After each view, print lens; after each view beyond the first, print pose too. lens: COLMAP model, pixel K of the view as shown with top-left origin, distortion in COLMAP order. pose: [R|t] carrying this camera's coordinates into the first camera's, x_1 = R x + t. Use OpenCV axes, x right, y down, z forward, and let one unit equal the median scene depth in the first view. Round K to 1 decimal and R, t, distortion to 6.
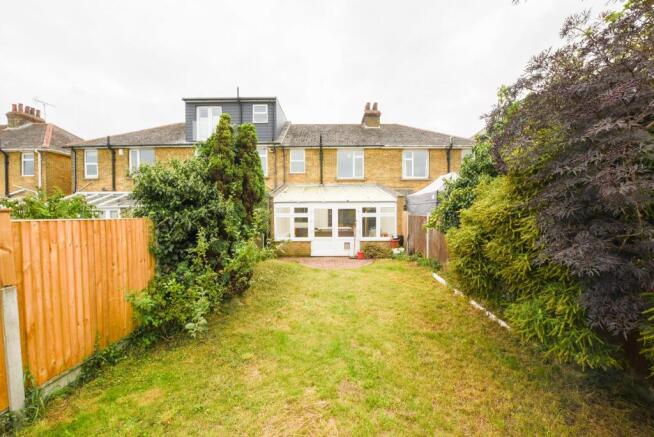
lens RADIAL K [[249.0, 0, 350.1], [0, 249.0, 216.9], [0, 0, 1]] dist [-0.021742, 0.000053]
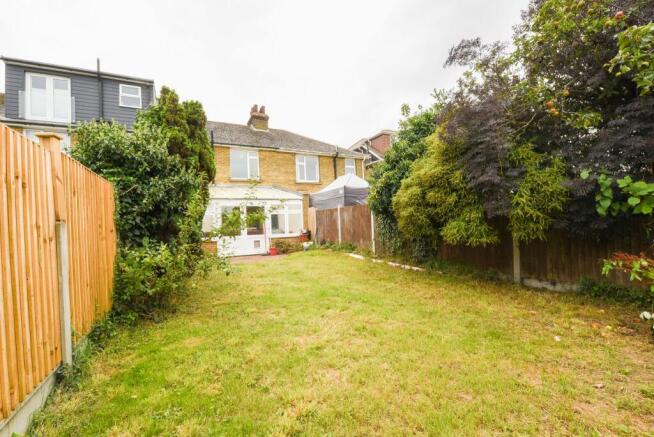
lens RADIAL K [[249.0, 0, 350.1], [0, 249.0, 216.9], [0, 0, 1]] dist [-0.021742, 0.000053]
pose [[0.889327, -0.037505, 0.455731, -0.115632], [0.053221, 0.998347, -0.021698, 0.046215], [-0.454164, 0.043551, 0.889853, -0.039485]]
